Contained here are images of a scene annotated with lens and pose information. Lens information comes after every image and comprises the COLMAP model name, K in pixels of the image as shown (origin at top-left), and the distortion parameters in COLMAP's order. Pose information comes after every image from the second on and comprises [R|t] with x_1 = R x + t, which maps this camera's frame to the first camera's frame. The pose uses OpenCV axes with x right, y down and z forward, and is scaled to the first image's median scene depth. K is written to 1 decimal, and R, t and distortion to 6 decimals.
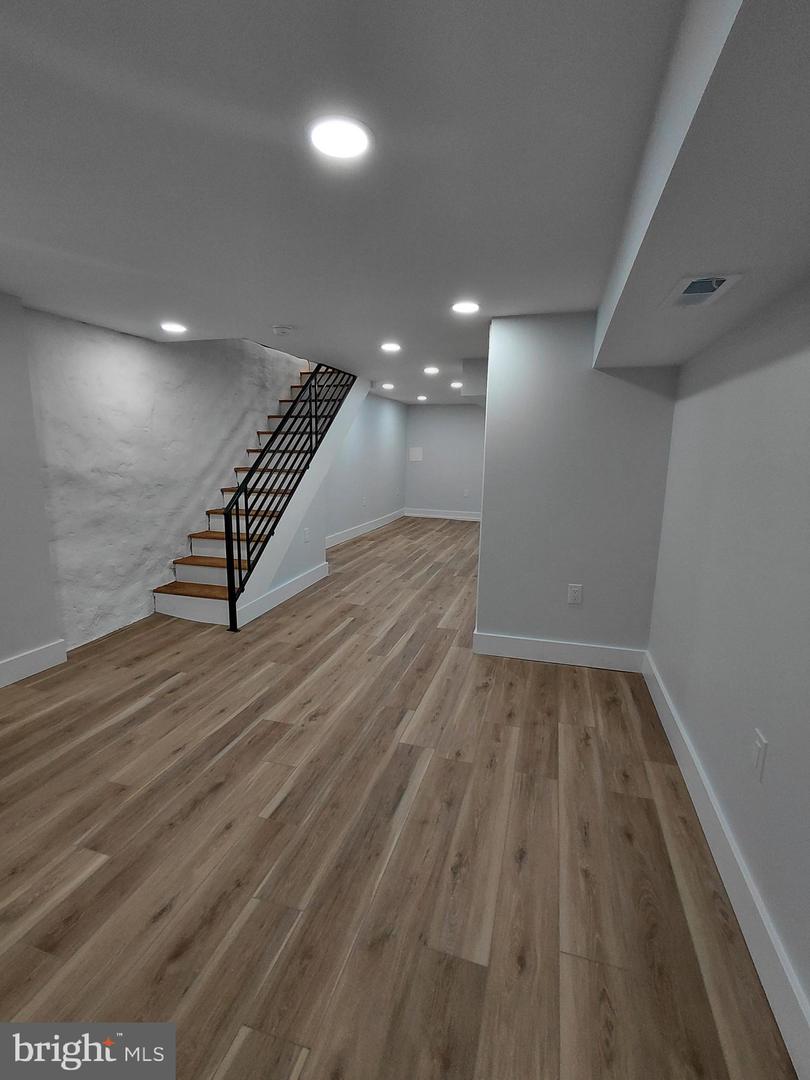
lens RADIAL K [[499.6, 0, 401.9], [0, 499.6, 537.4], [0, 0, 1]] dist [-0.011841, 0.003991]
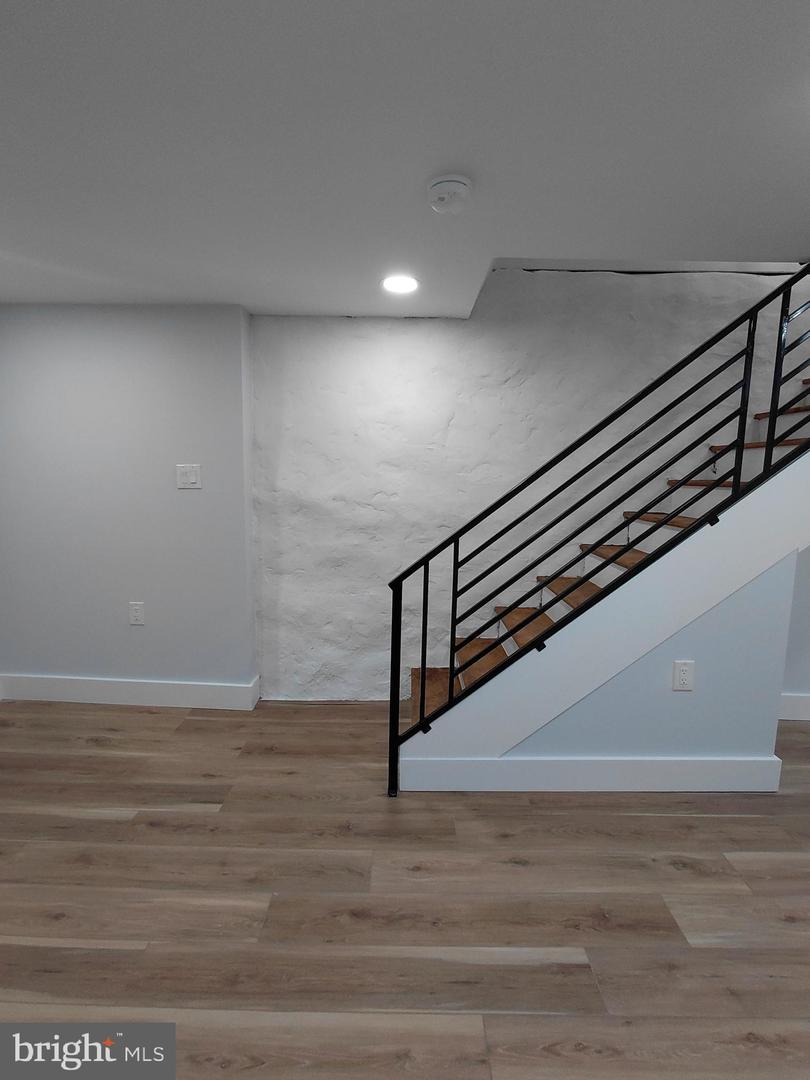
lens RADIAL K [[499.6, 0, 402.2], [0, 499.6, 533.9], [0, 0, 1]] dist [-0.011841, 0.003991]
pose [[0.286796, 0.110893, -0.951552, 0.198286], [-0.185751, 0.980864, 0.058324, -0.153396], [0.939811, 0.160024, 0.301907, 0.911666]]
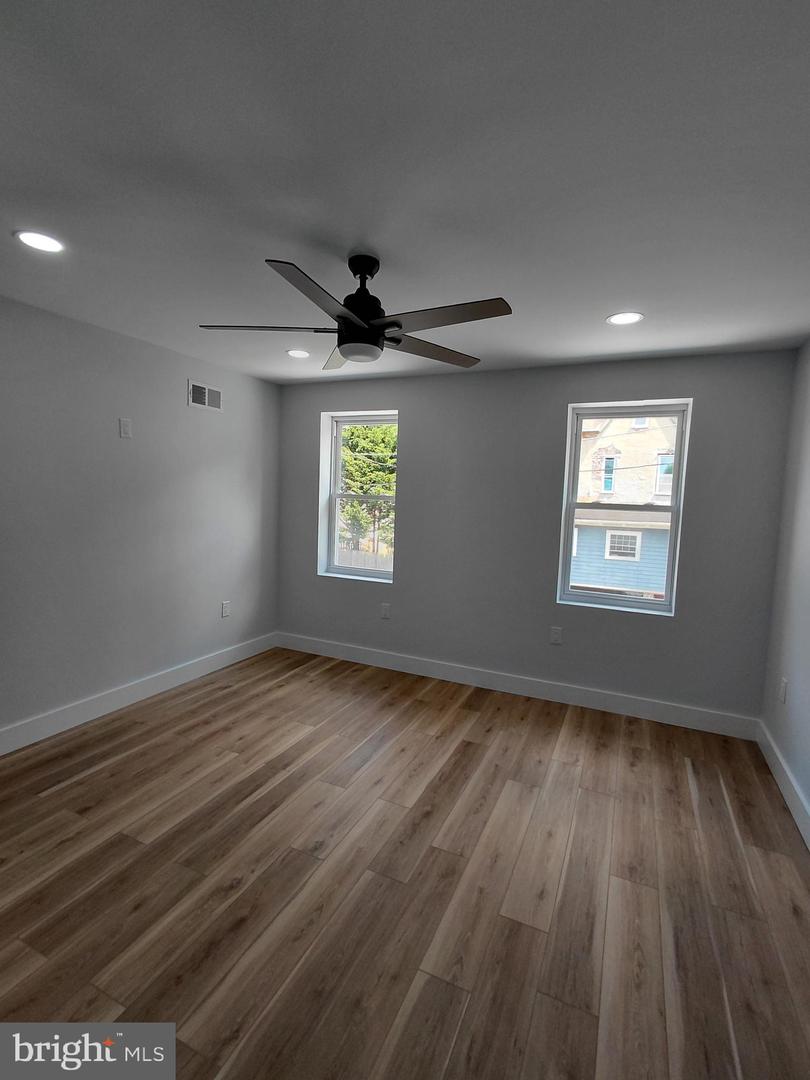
lens RADIAL K [[499.6, 0, 402.9], [0, 499.6, 538.9], [0, 0, 1]] dist [-0.011841, 0.003991]
pose [[-0.988629, -0.073964, 0.130928, -0.357597], [-0.036491, 0.962651, 0.268277, -0.291471], [-0.145881, 0.260448, -0.954403, 1.300556]]
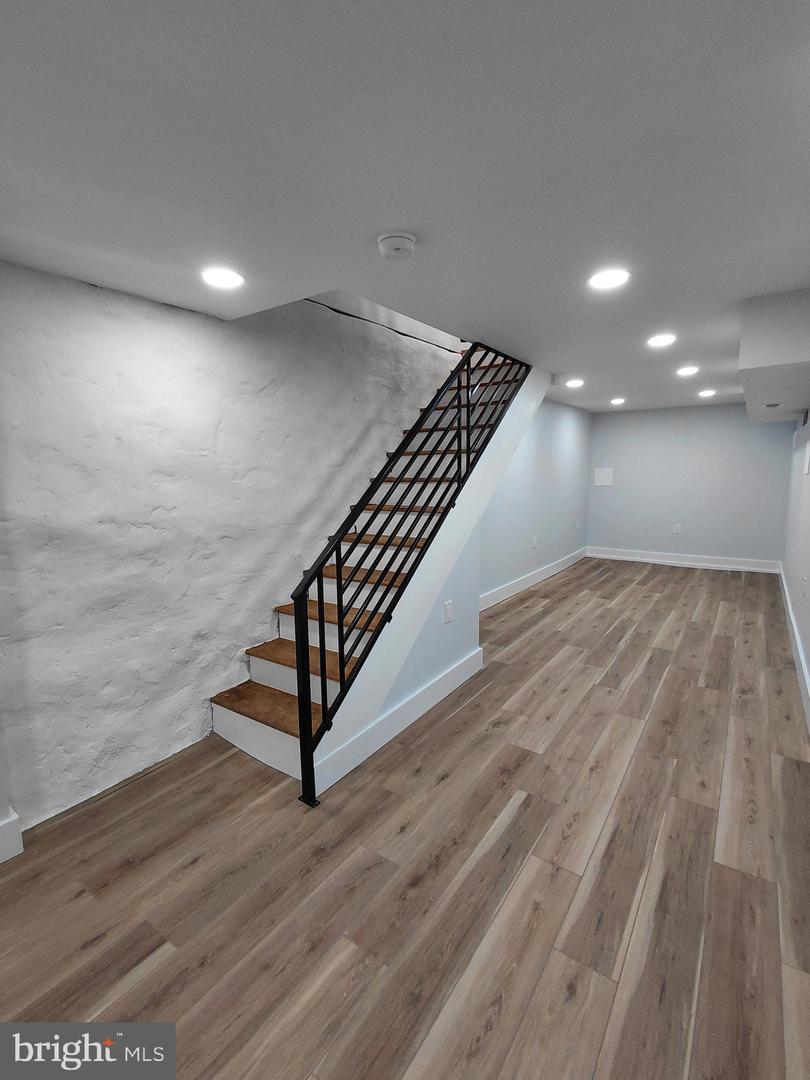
lens RADIAL K [[499.6, 0, 402.5], [0, 499.6, 535.6], [0, 0, 1]] dist [-0.011841, 0.003991]
pose [[0.950185, 0.012600, -0.311432, -0.075359], [-0.027778, 0.998630, -0.044347, -0.104340], [0.310447, 0.050788, 0.949233, 0.556625]]
